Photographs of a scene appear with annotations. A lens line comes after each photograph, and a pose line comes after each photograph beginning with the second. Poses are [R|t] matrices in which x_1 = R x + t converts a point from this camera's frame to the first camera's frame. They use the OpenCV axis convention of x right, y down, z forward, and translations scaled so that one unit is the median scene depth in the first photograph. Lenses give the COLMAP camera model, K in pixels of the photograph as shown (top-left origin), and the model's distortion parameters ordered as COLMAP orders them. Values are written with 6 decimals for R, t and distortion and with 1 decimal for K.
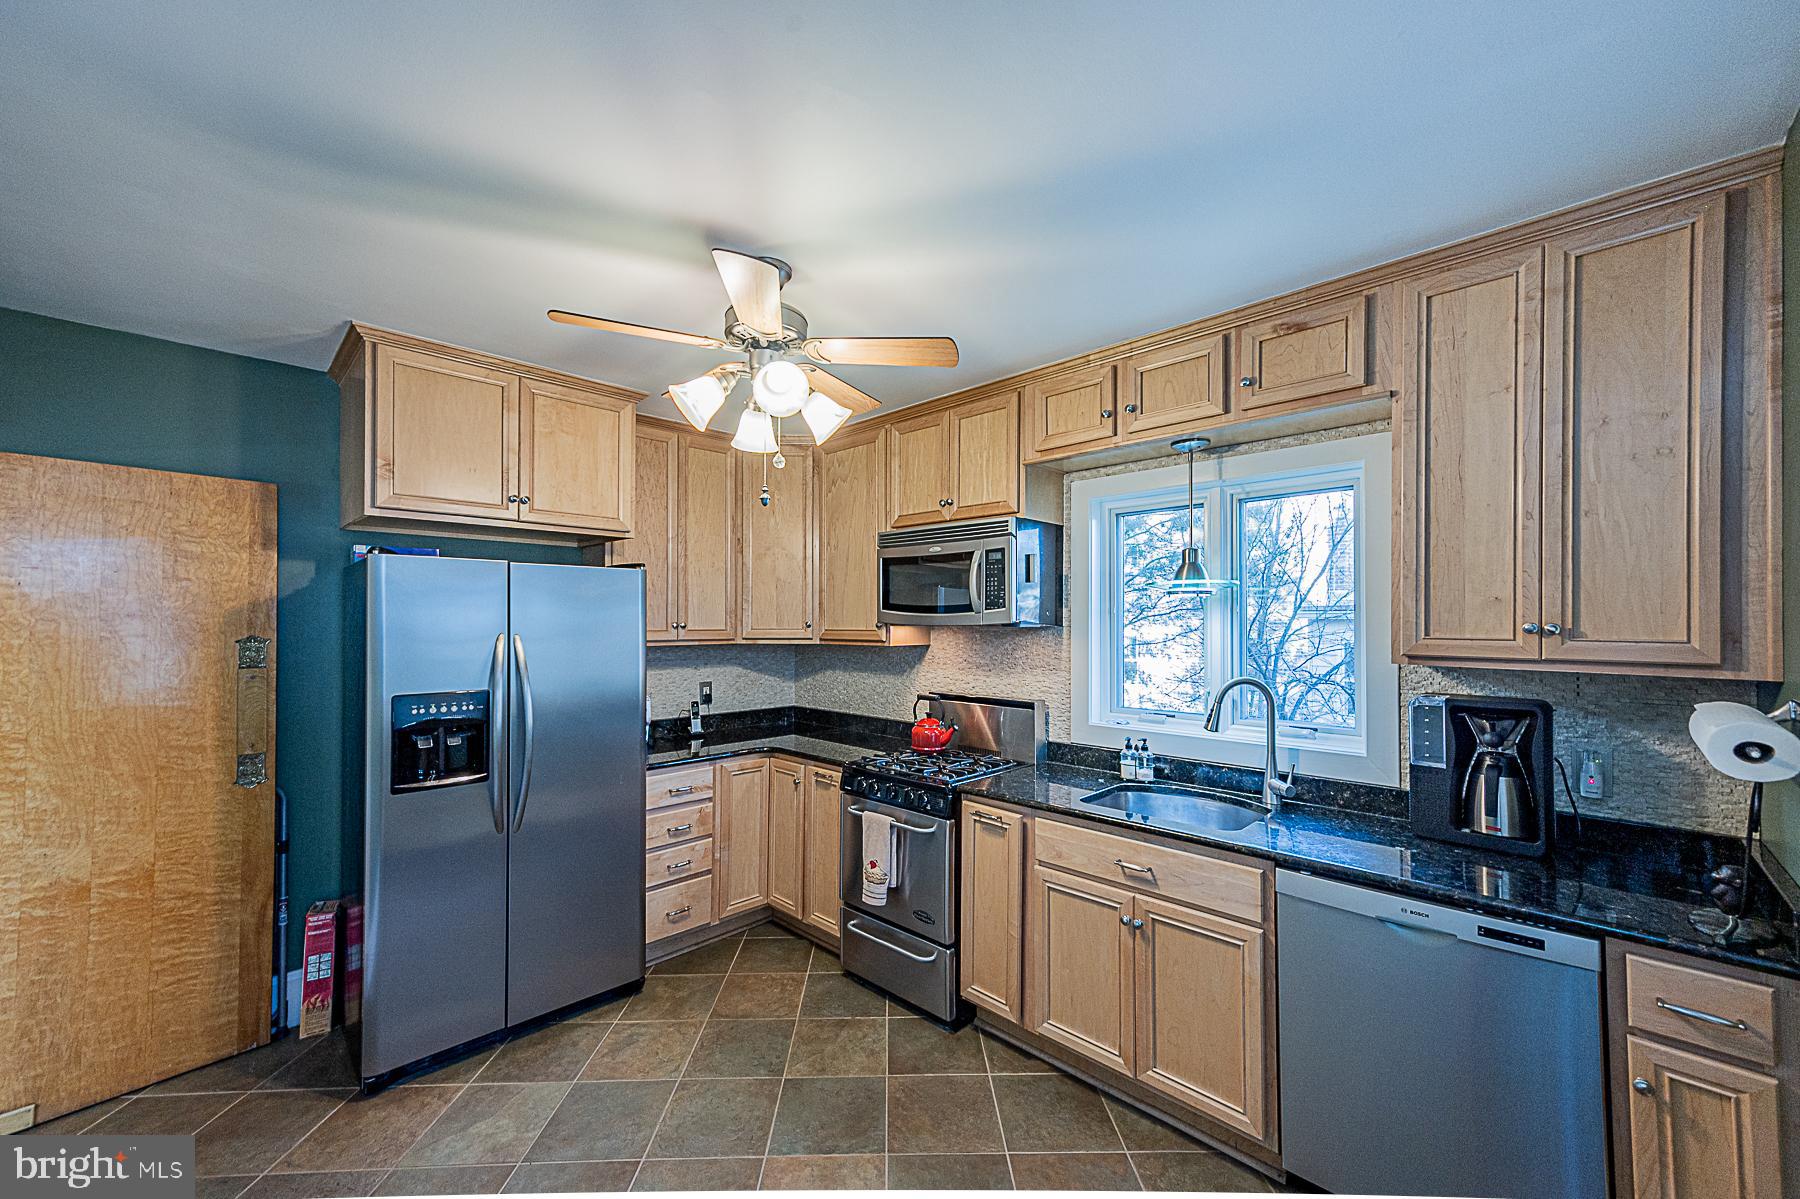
lens RADIAL K [[694.1, 0, 900.7], [0, 694.1, 607.7], [0, 0, 1]] dist [0.022852, 0.000564]
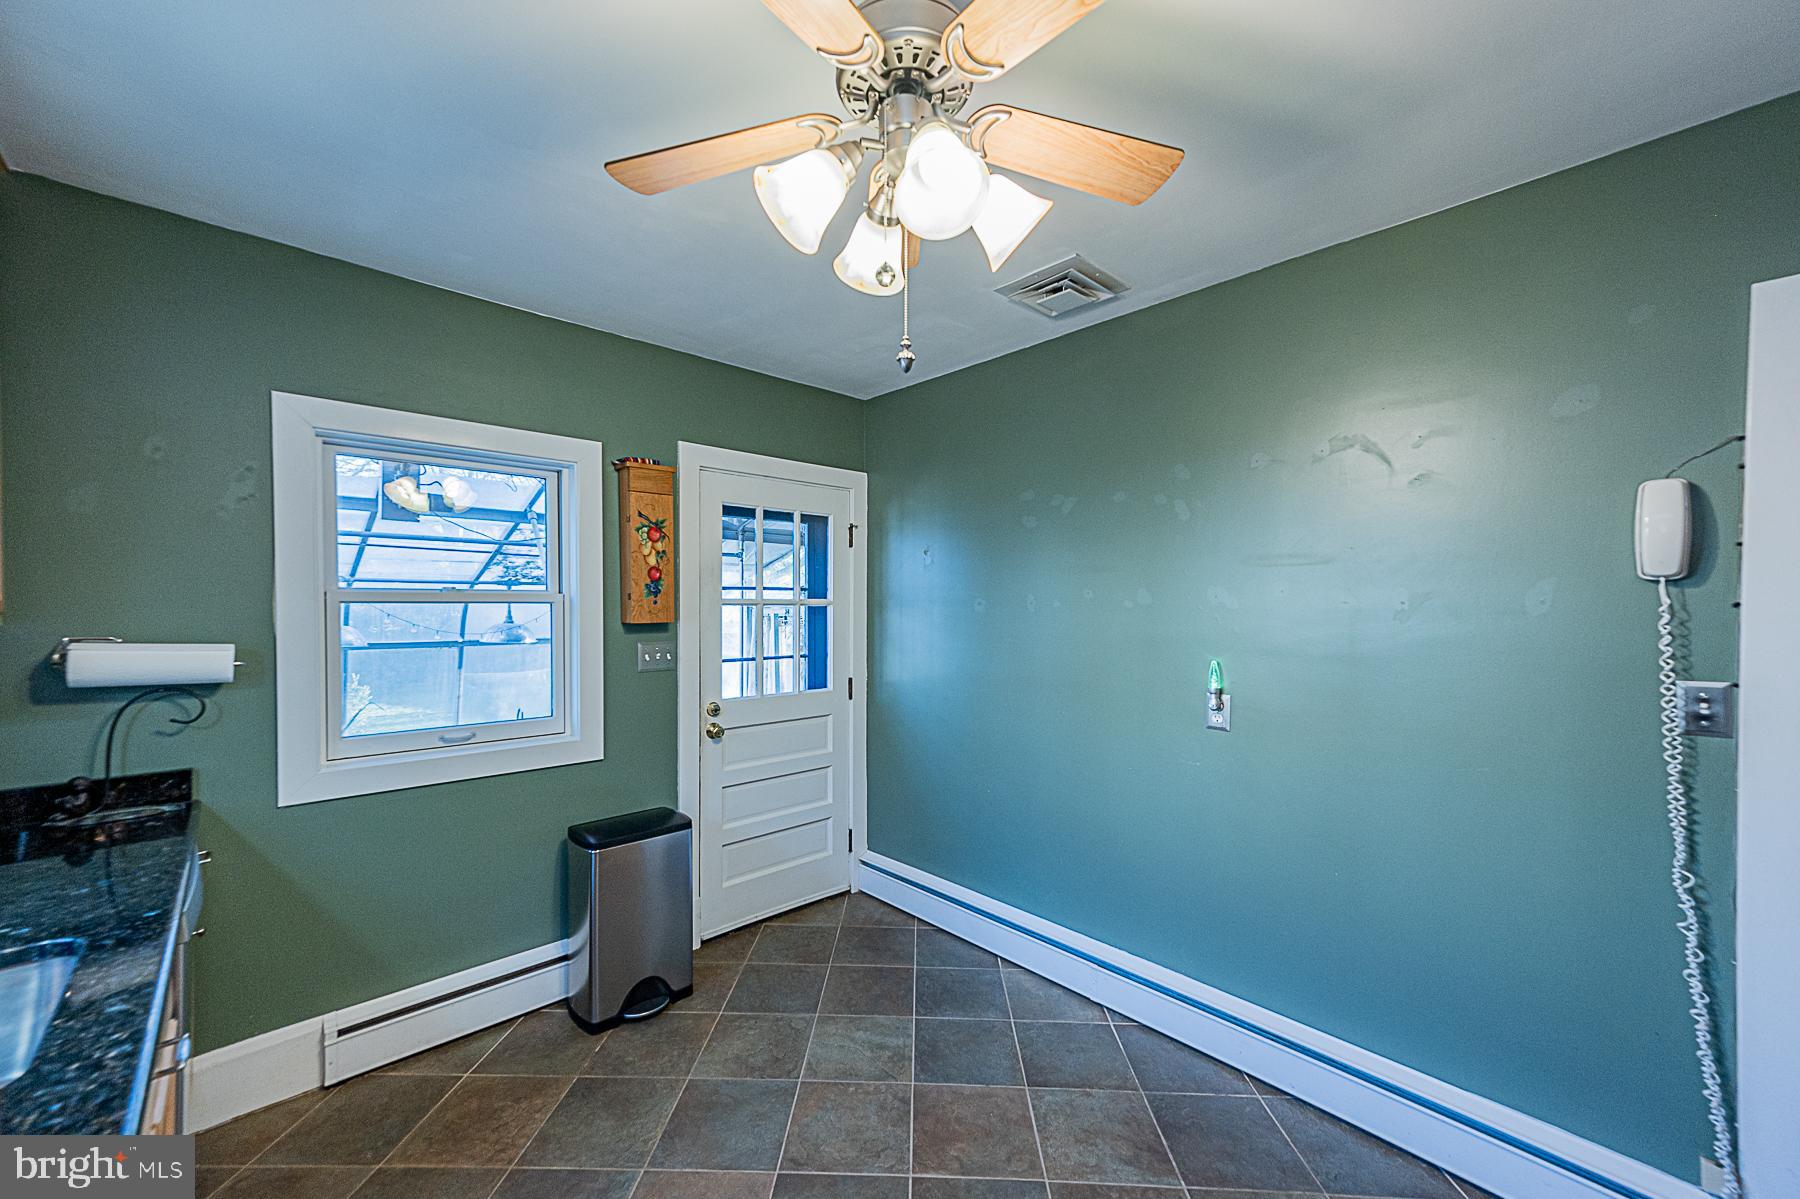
lens RADIAL K [[702.7, 0, 901.3], [0, 702.7, 606.9], [0, 0, 1]] dist [0.020971, 0.000083]
pose [[-0.998222, -0.002899, 0.059543, -0.192356], [-0.004104, 0.999789, -0.020132, 0.058036], [-0.059473, -0.020341, -0.998023, 1.350903]]
